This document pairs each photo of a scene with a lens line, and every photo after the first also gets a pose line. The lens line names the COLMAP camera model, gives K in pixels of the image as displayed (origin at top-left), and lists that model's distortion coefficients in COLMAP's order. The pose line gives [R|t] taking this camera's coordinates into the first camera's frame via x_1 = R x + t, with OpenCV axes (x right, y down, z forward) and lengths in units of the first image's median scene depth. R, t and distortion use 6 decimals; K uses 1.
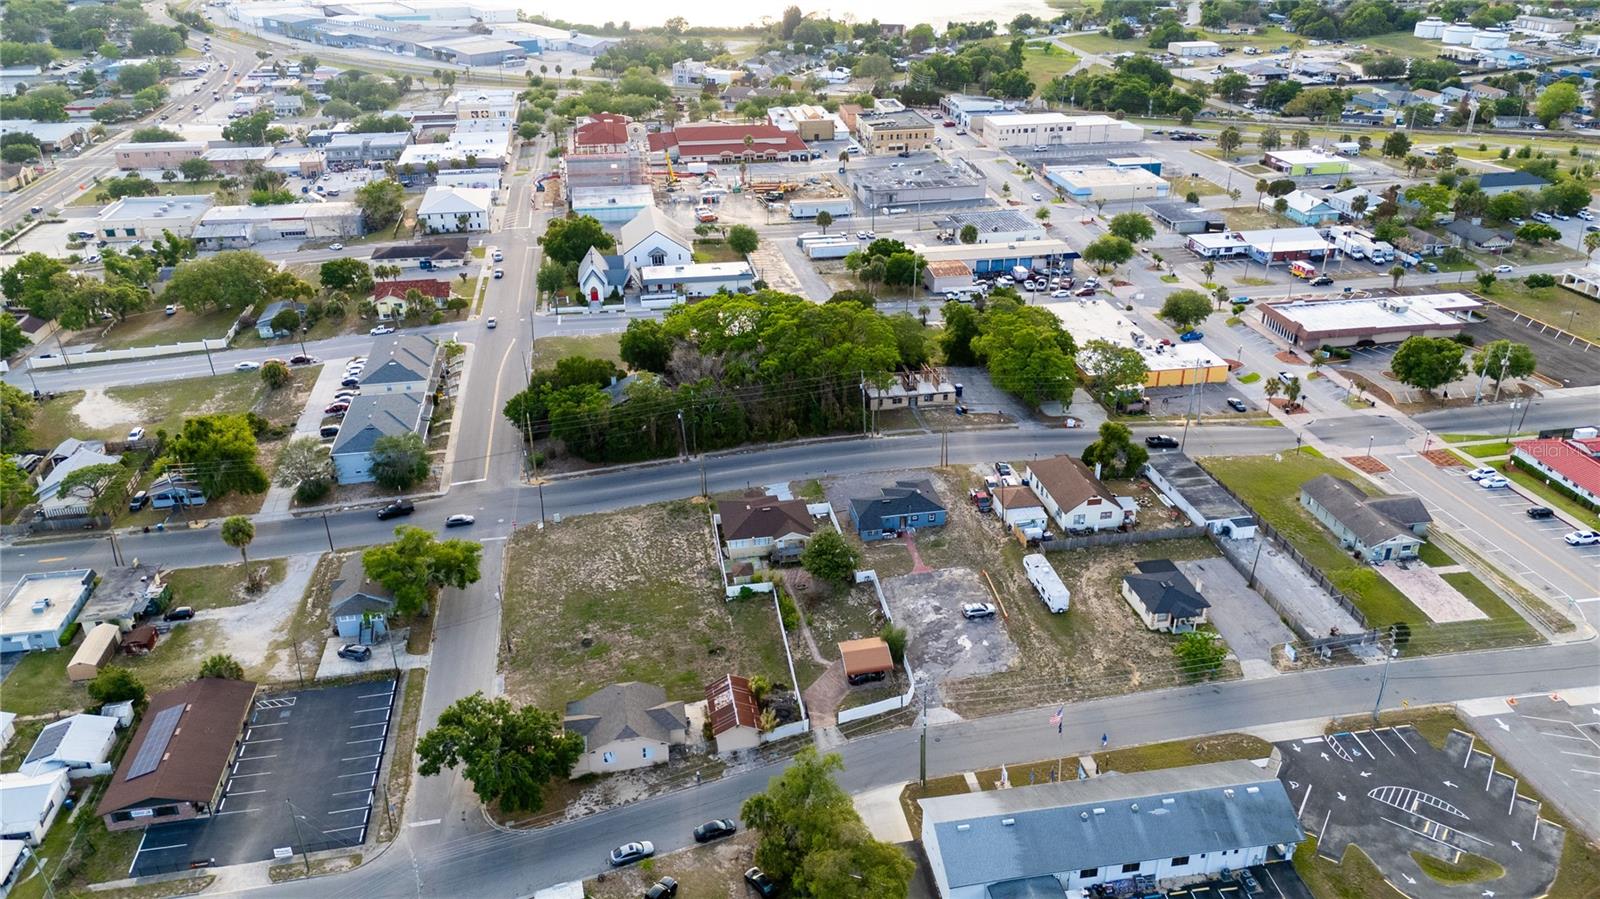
lens RADIAL K [[1163.7, 0, 803.3], [0, 1163.7, 460.9], [0, 0, 1]] dist [0.080648, -0.082494]
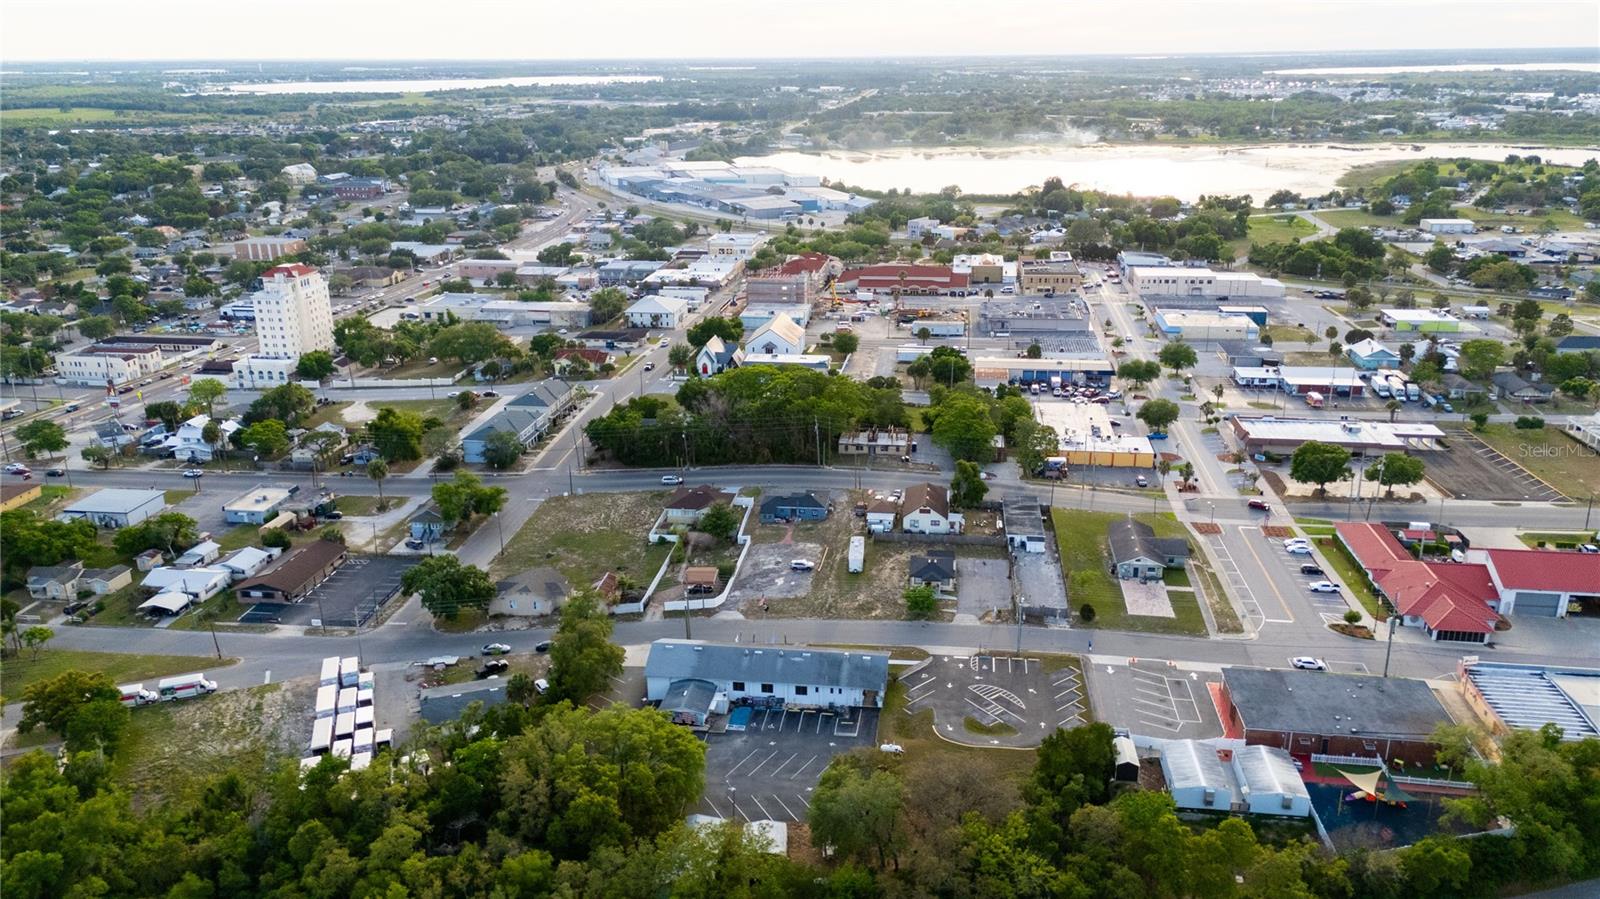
lens RADIAL K [[1163.7, 0, 803.3], [0, 1163.7, 460.9], [0, 0, 1]] dist [0.080648, -0.082494]
pose [[0.952589, 0.094949, -0.289066, 0.395839], [-0.133266, 0.984285, -0.115861, 0.121120], [0.273522, 0.148891, 0.950272, -0.251571]]
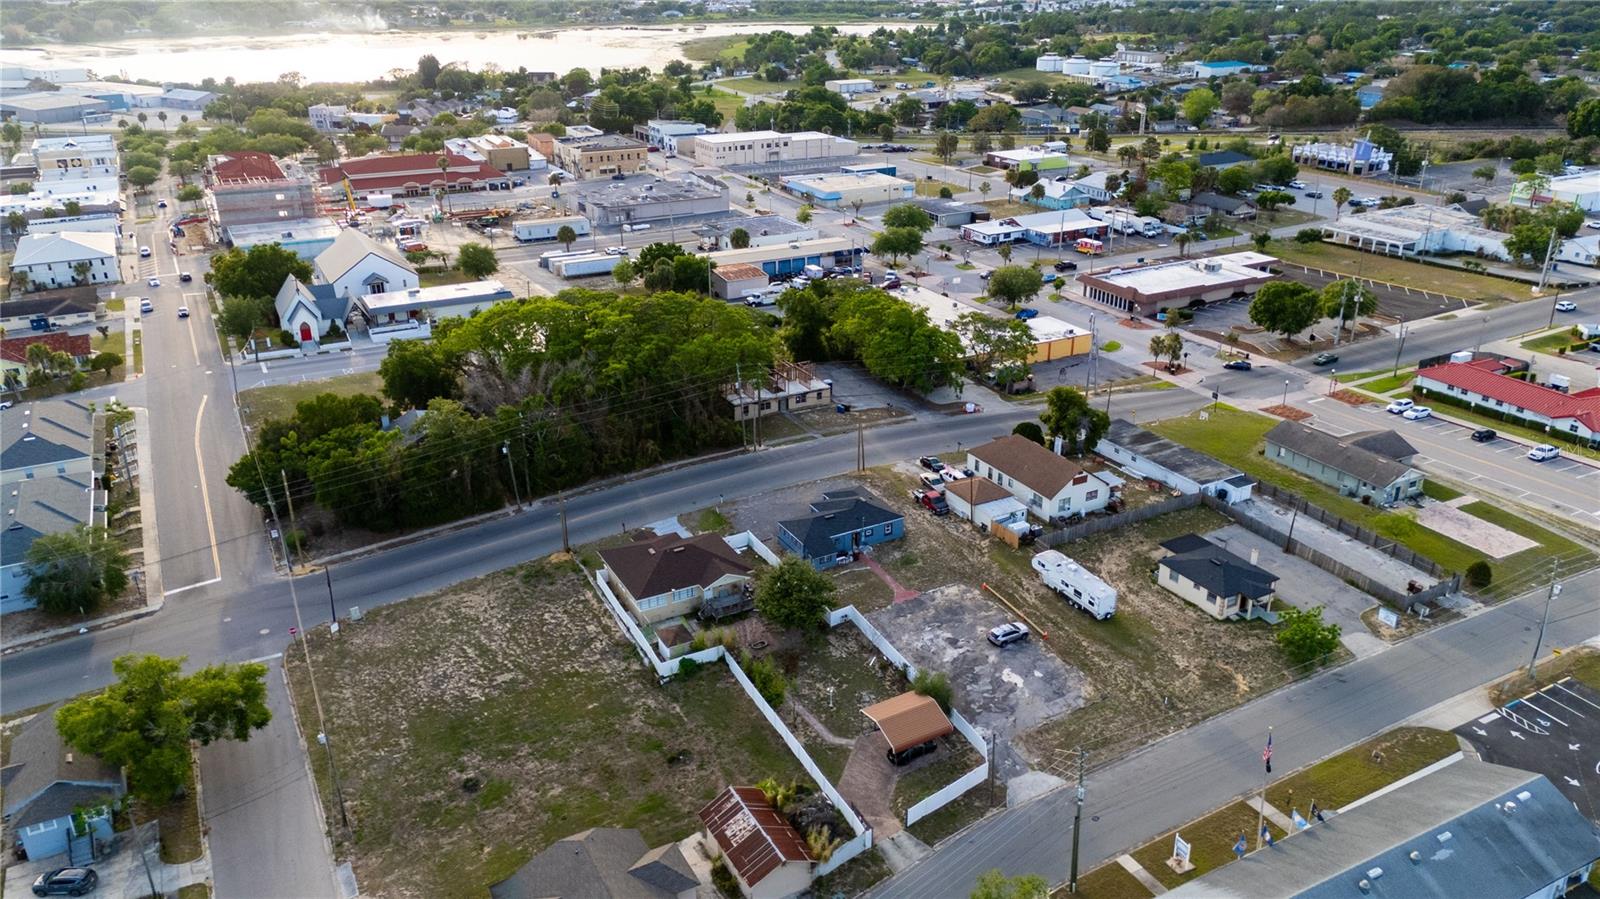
lens RADIAL K [[1163.7, 0, 803.3], [0, 1163.7, 460.9], [0, 0, 1]] dist [0.080648, -0.082494]
pose [[0.949469, -0.124243, 0.288223, -0.128406], [0.141997, 0.988999, -0.041445, 0.022613], [-0.279903, 0.080278, 0.956666, 0.227162]]
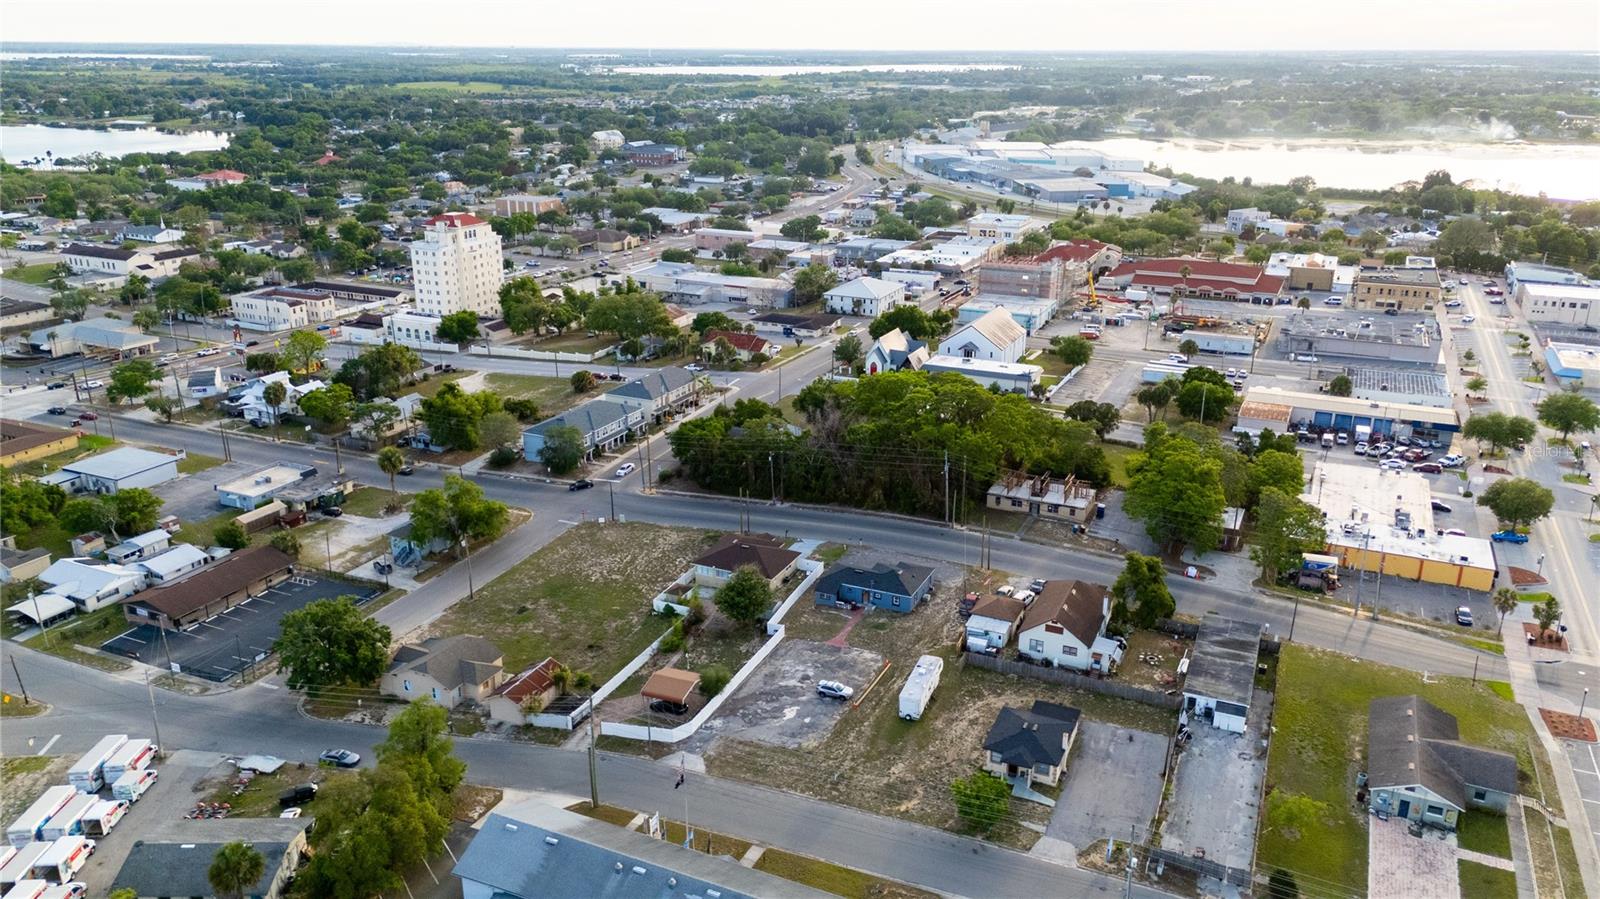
lens RADIAL K [[1163.7, 0, 803.3], [0, 1163.7, 460.9], [0, 0, 1]] dist [0.080648, -0.082494]
pose [[0.822763, 0.196910, -0.533187, 0.417903], [-0.265899, 0.962438, -0.054875, 0.010287], [0.502354, 0.186923, 0.844216, 0.144318]]
